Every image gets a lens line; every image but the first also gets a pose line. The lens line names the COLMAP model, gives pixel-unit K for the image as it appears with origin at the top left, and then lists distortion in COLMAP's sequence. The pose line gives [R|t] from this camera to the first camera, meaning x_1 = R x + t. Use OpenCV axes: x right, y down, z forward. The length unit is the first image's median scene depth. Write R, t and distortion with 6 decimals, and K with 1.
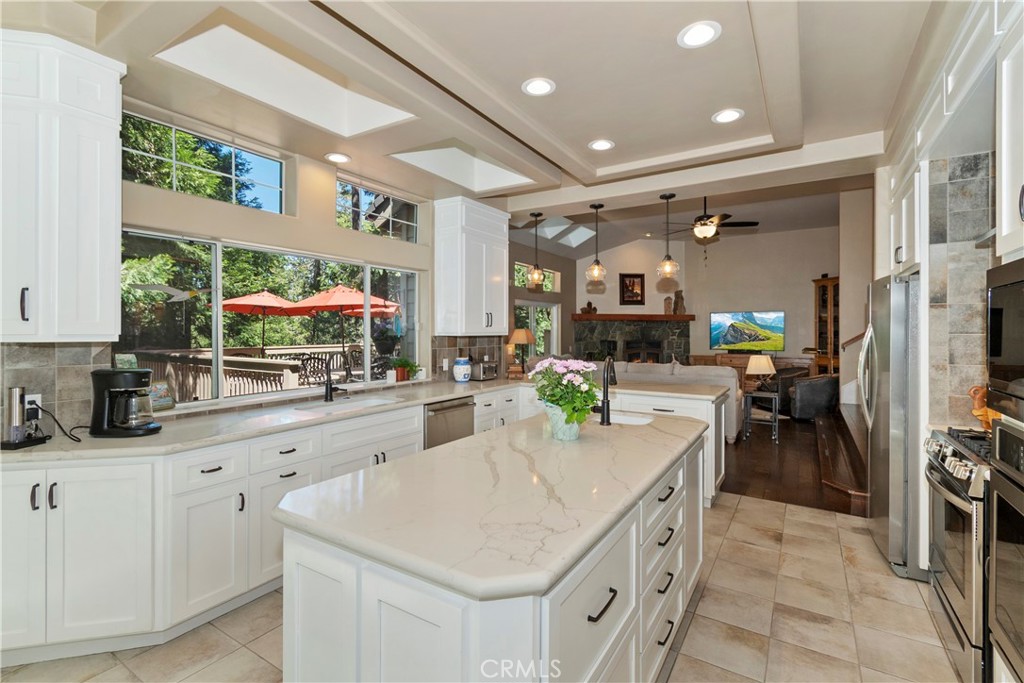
lens RADIAL K [[456.9, 0, 505.5], [0, 456.9, 331.9], [0, 0, 1]] dist [0.005882, -0.001656]
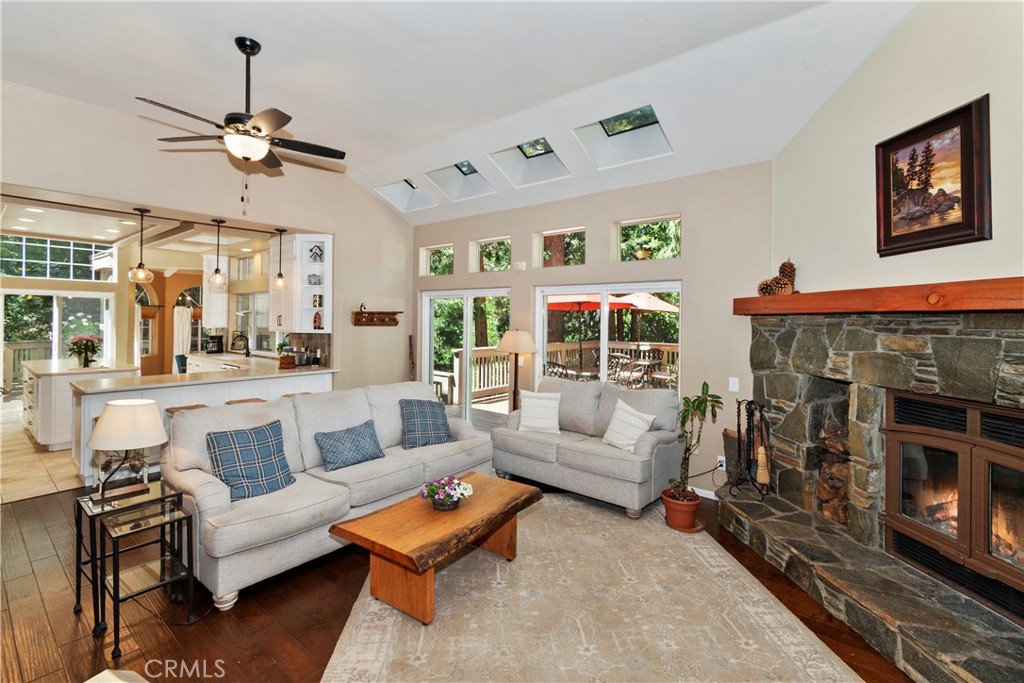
lens RADIAL K [[456.9, 0, 511.4], [0, 456.9, 310.1], [0, 0, 1]] dist [0.005882, -0.001656]
pose [[-0.134200, -0.020023, -0.990752, 0.575058], [-0.013660, 0.999738, -0.018354, -0.019126], [0.990860, 0.011070, -0.134438, 0.845661]]
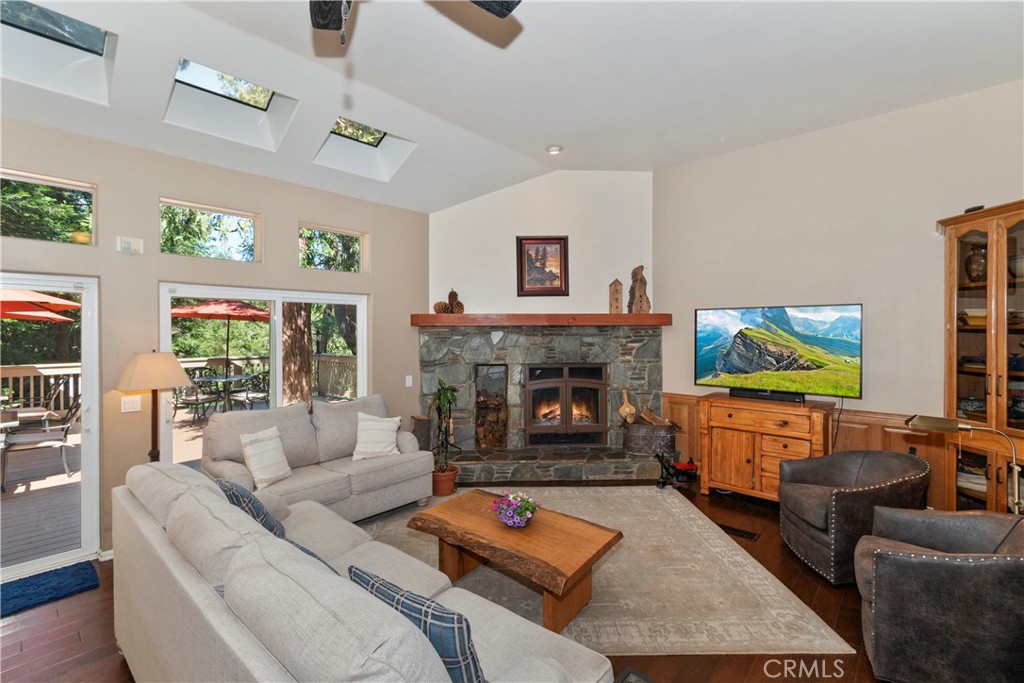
lens RADIAL K [[456.9, 0, 502.9], [0, 456.9, 331.0], [0, 0, 1]] dist [0.005882, -0.001656]
pose [[0.983506, -0.004568, -0.180817, 0.340955], [0.004365, 0.999989, -0.001525, -0.019038], [0.180822, 0.000711, 0.983516, 0.495270]]
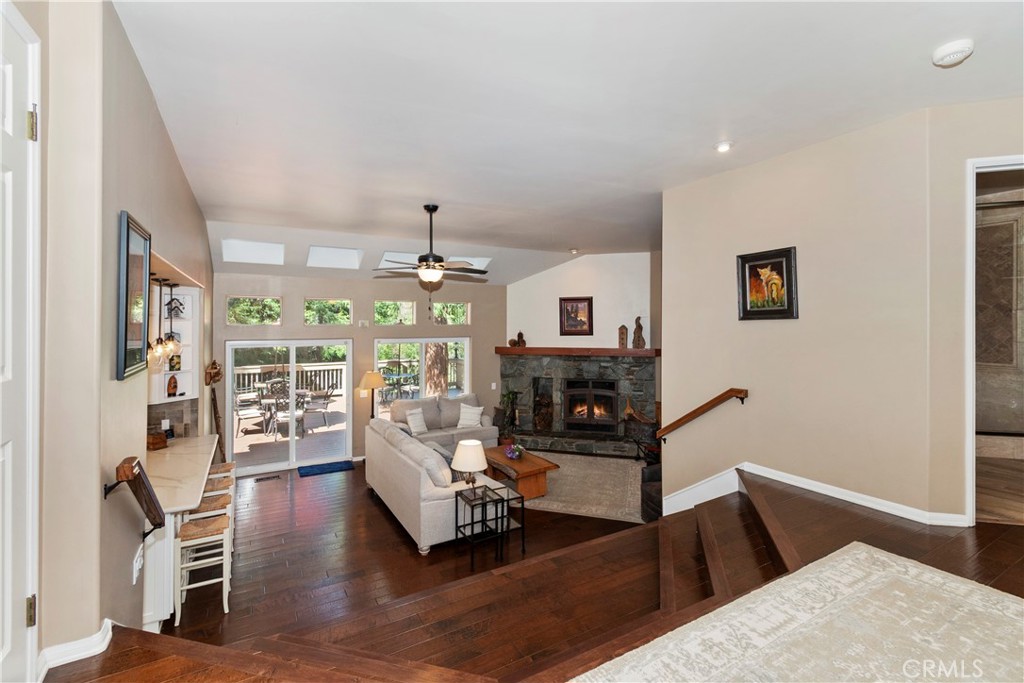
lens RADIAL K [[456.9, 0, 497.6], [0, 456.9, 323.0], [0, 0, 1]] dist [0.005882, -0.001656]
pose [[0.874271, -0.003686, -0.485424, 0.576974], [0.002851, 0.999993, -0.002459, -0.083317], [0.485429, 0.000766, 0.874276, 0.219647]]
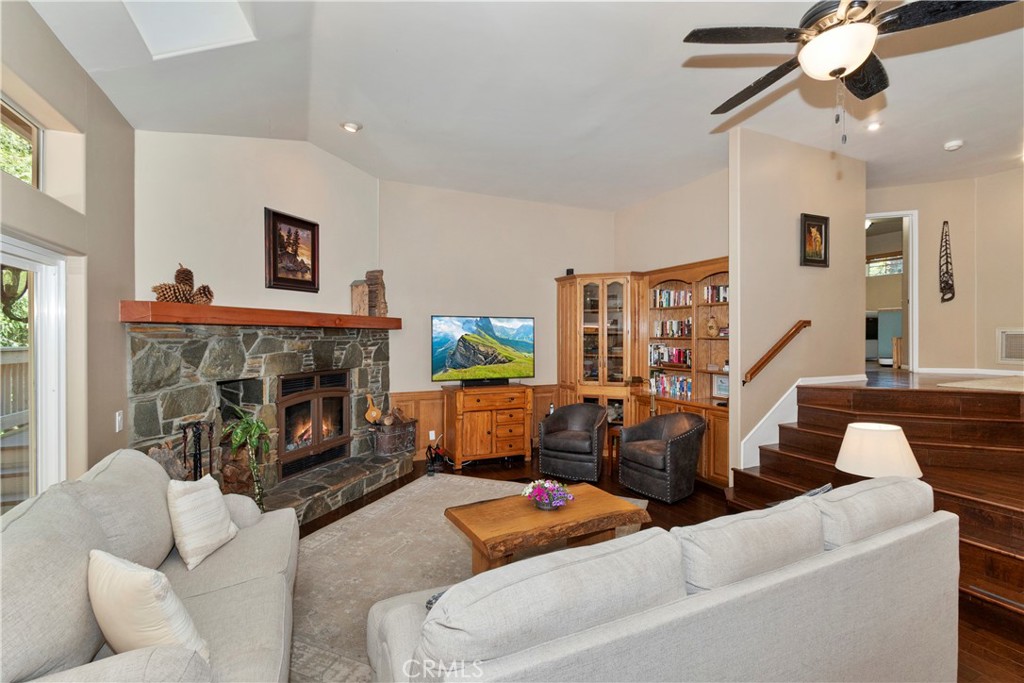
lens RADIAL K [[456.9, 0, 511.8], [0, 456.9, 336.1], [0, 0, 1]] dist [0.005882, -0.001656]
pose [[0.543947, 0.003022, 0.839114, 0.032631], [0.002055, 0.999986, -0.004933, -0.014364], [-0.839117, 0.004408, 0.543933, 0.624009]]
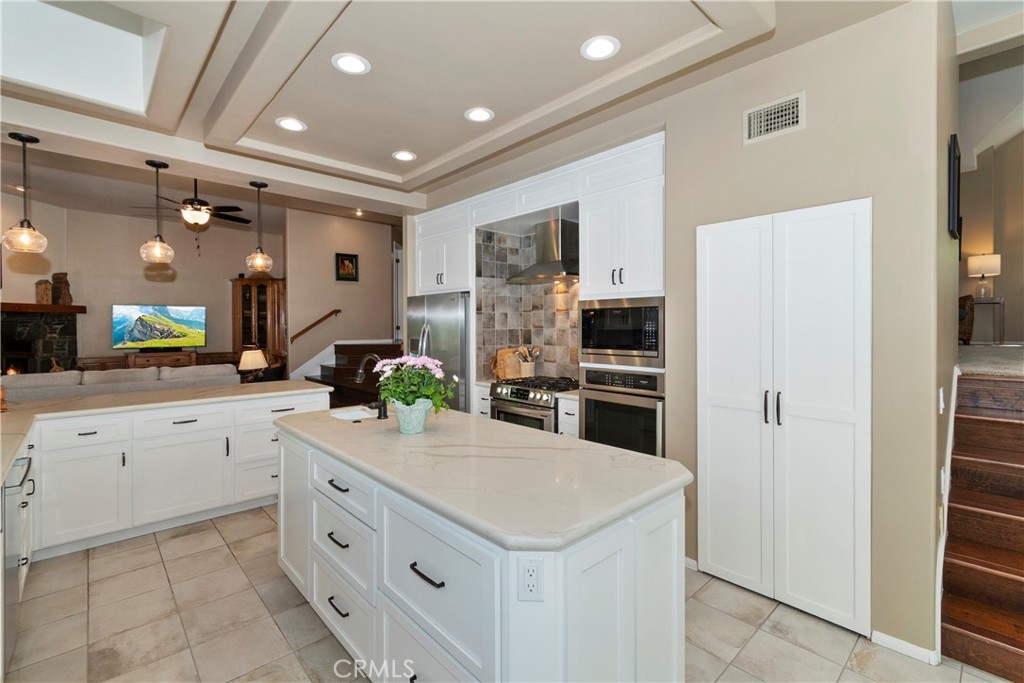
lens RADIAL K [[456.9, 0, 505.4], [0, 456.9, 325.8], [0, 0, 1]] dist [0.005882, -0.001656]
pose [[0.247173, -0.004322, 0.968962, -0.178310], [0.004734, 0.999984, 0.003253, -0.003020], [-0.968960, 0.003783, 0.247190, 0.114621]]
